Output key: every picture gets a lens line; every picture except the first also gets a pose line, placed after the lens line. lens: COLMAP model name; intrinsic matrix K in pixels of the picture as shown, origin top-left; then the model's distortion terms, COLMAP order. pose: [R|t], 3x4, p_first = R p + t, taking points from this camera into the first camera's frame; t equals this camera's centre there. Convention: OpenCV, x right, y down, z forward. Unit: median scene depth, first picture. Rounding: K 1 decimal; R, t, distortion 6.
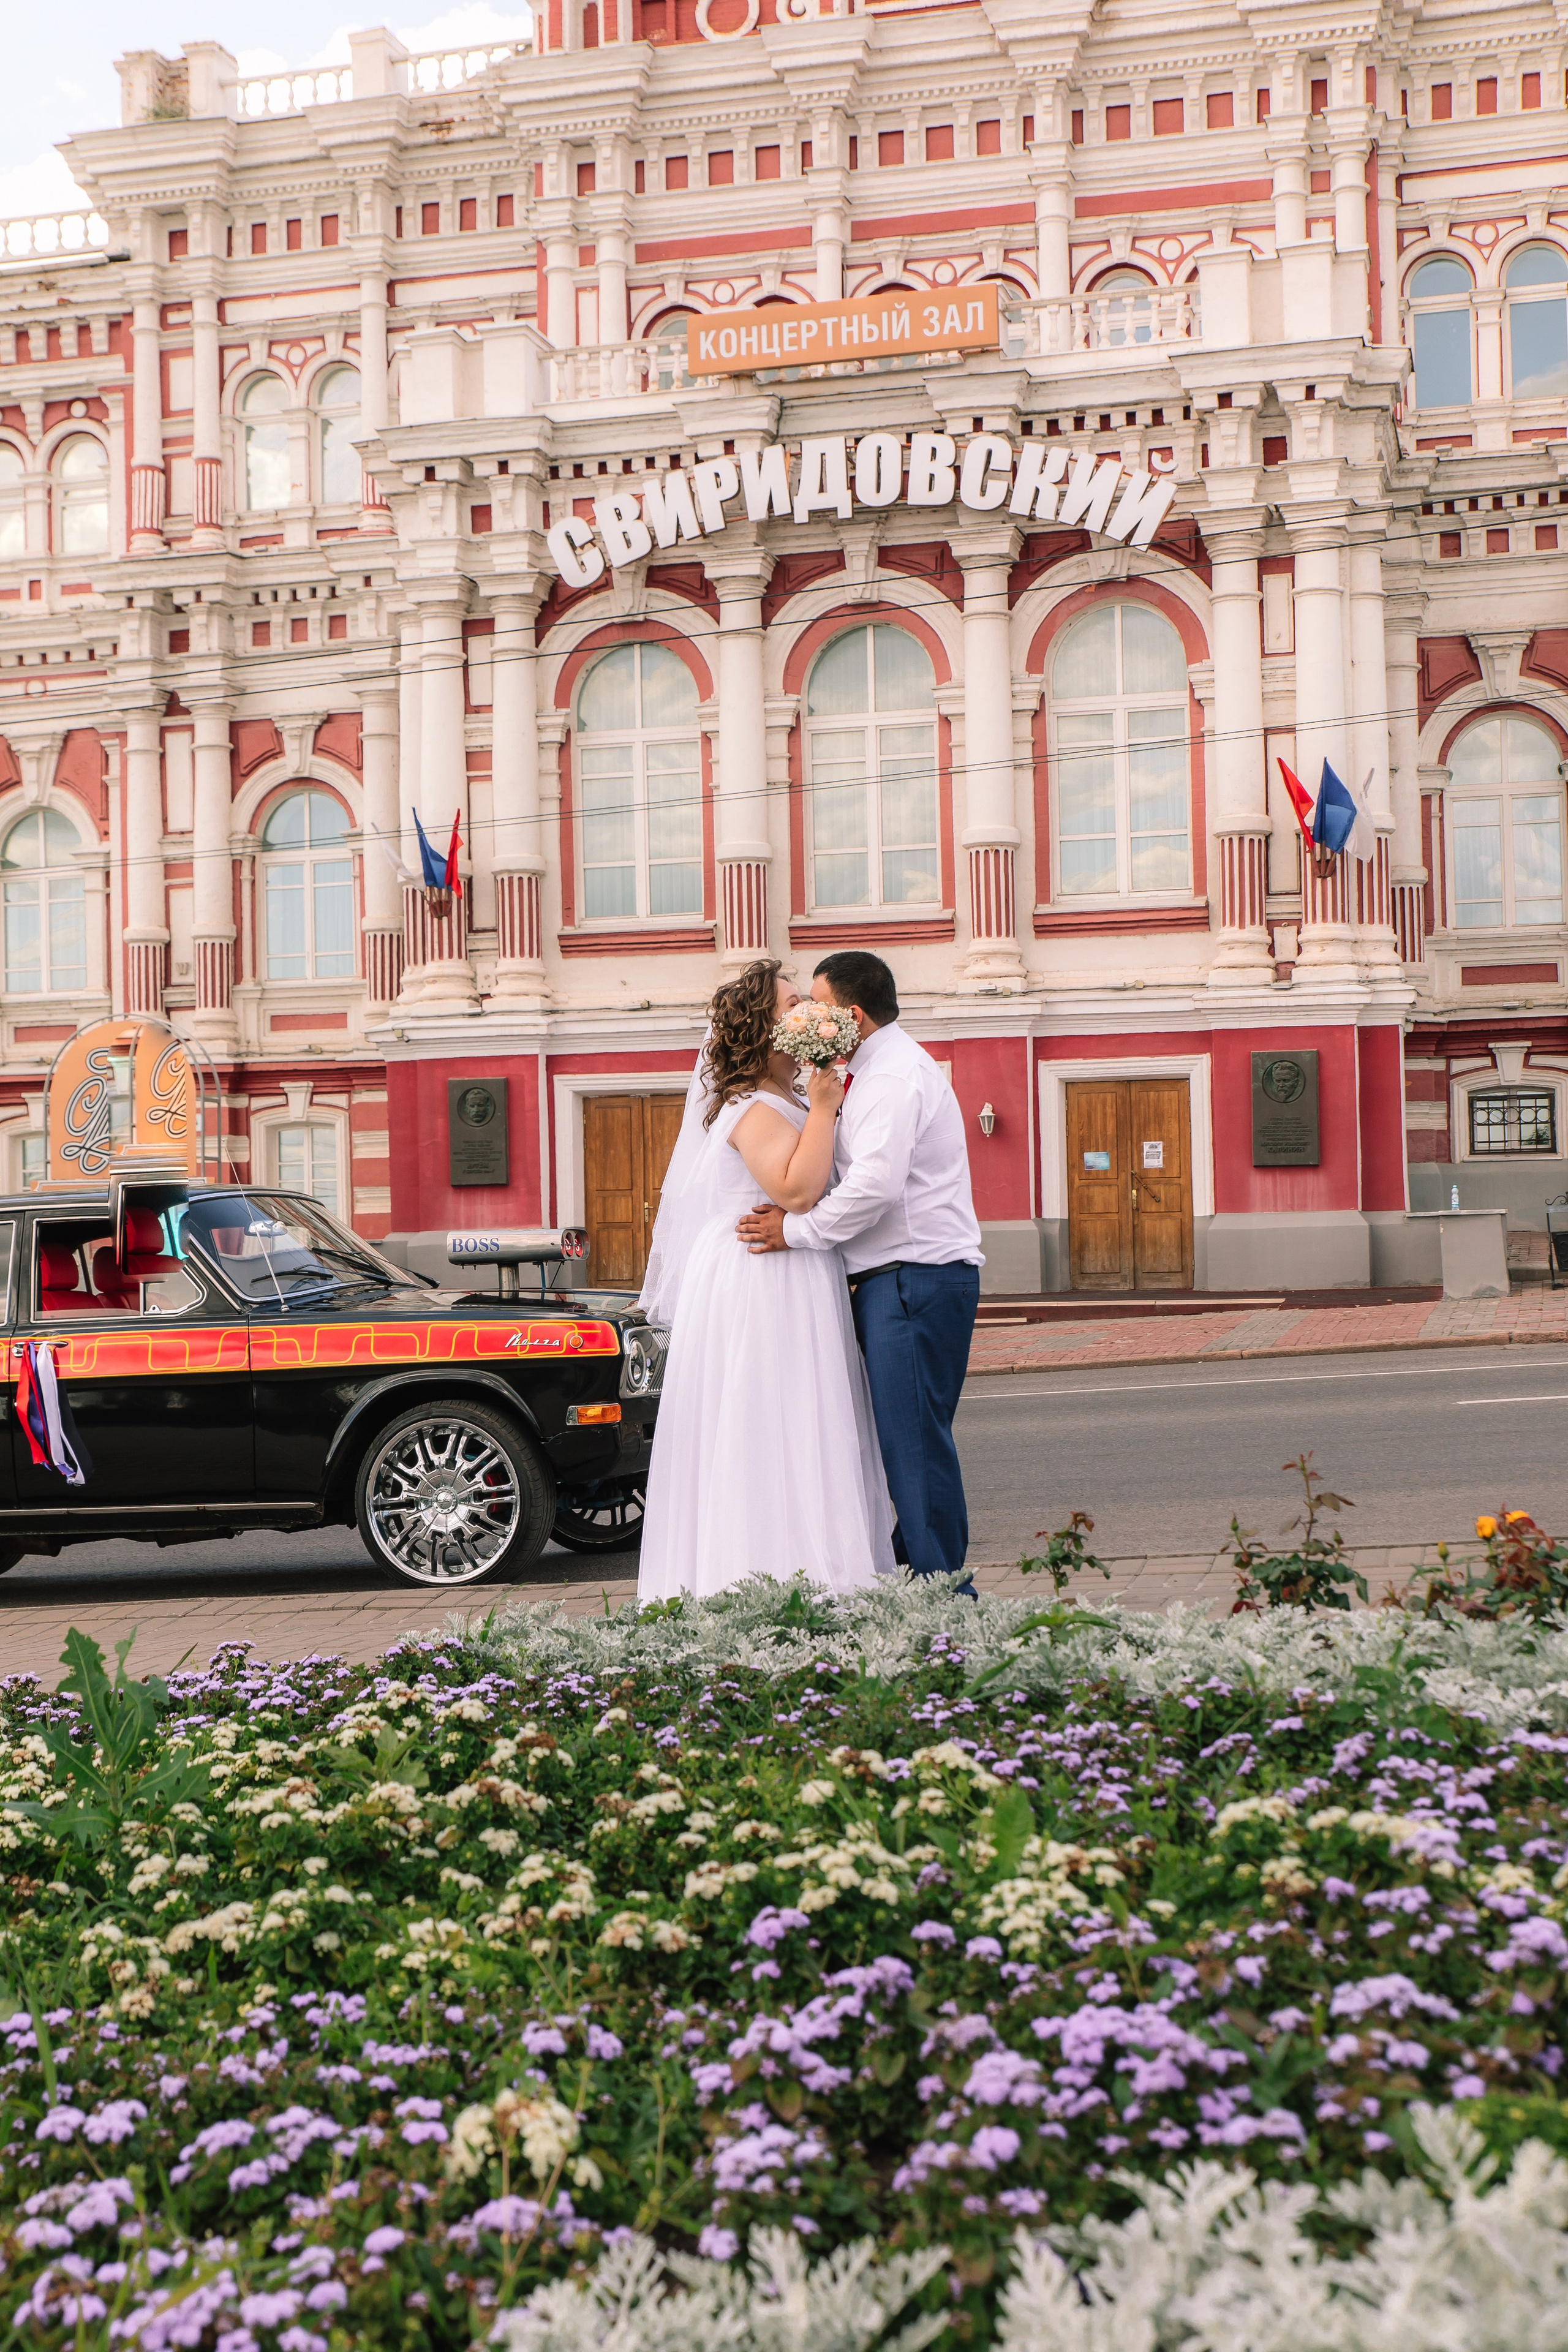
lens RADIAL K [[3029.4, 0, 746.5], [0, 3029.4, 1182.2], [0, 0, 1]] dist [-0.007581, 0.000000]
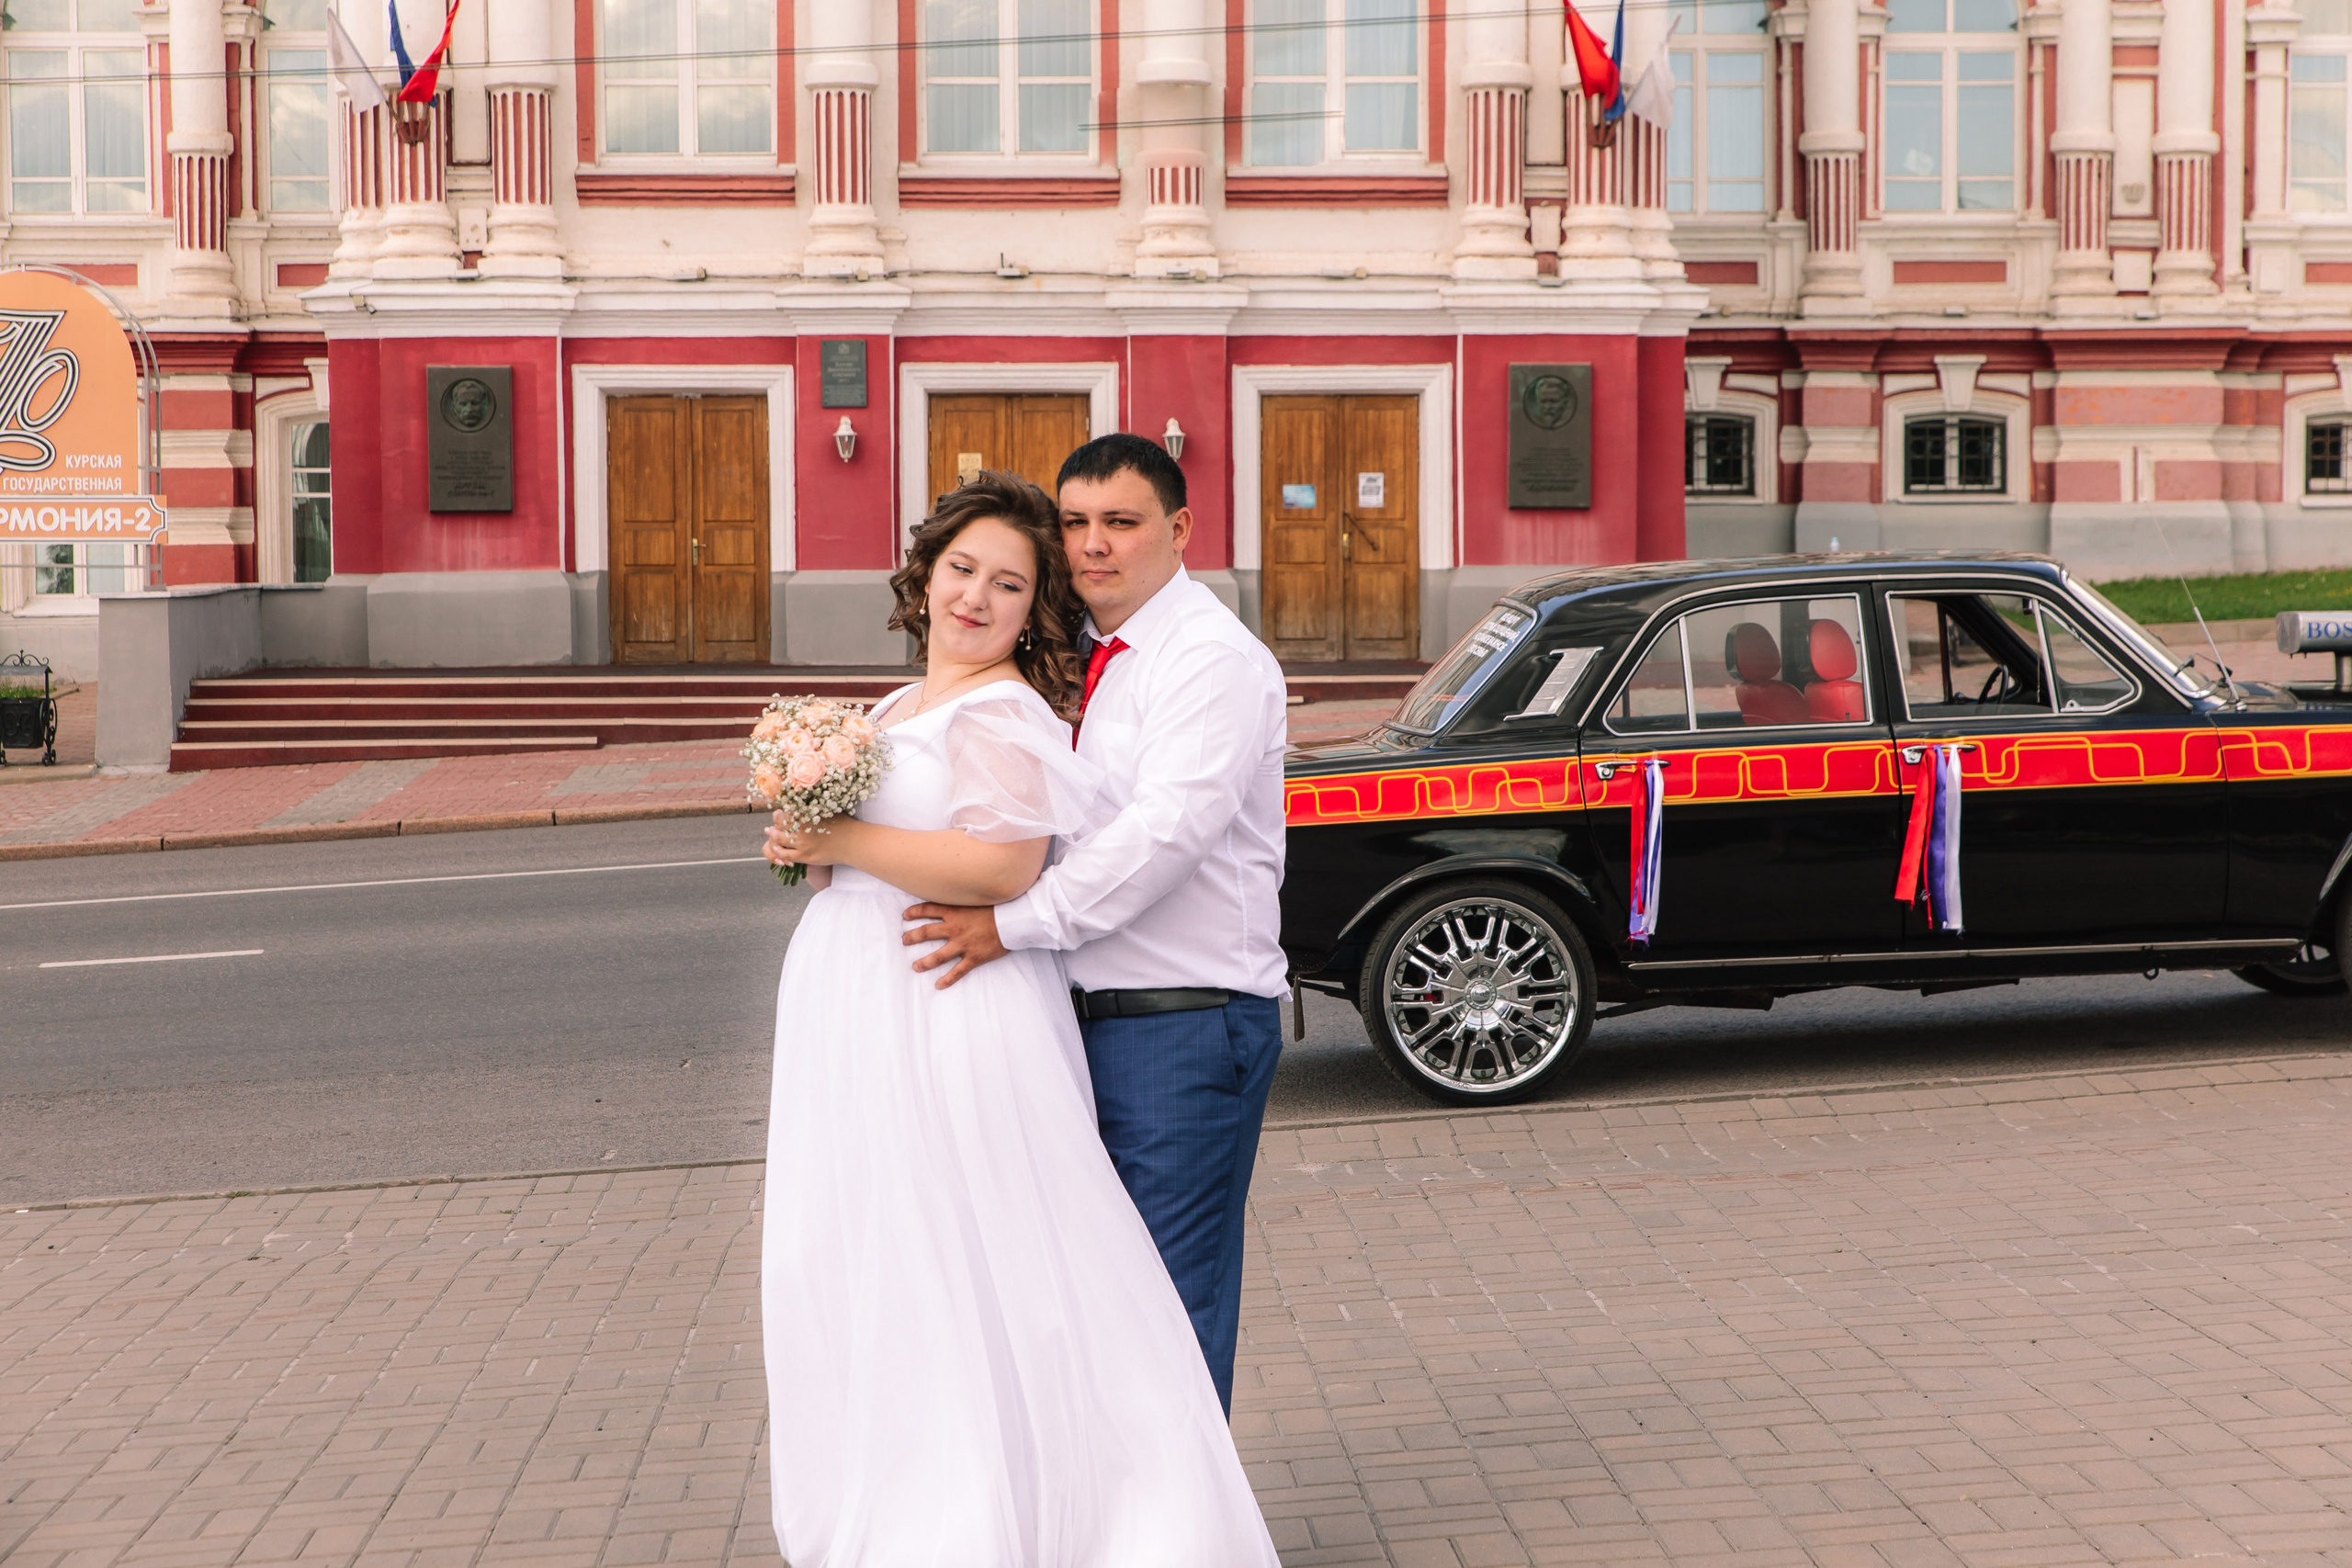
lens RADIAL K [[4235.1, 0, 1191.3], [0, 4235.1, 779.1], [0, 0, 1]] dist [0.006442, 0.000000]
pose [[0.954837, 0.001651, 0.297124, -0.237083], [-0.019495, 0.998178, 0.057104, 0.003853], [-0.296488, -0.060318, 0.953130, -0.041145]]
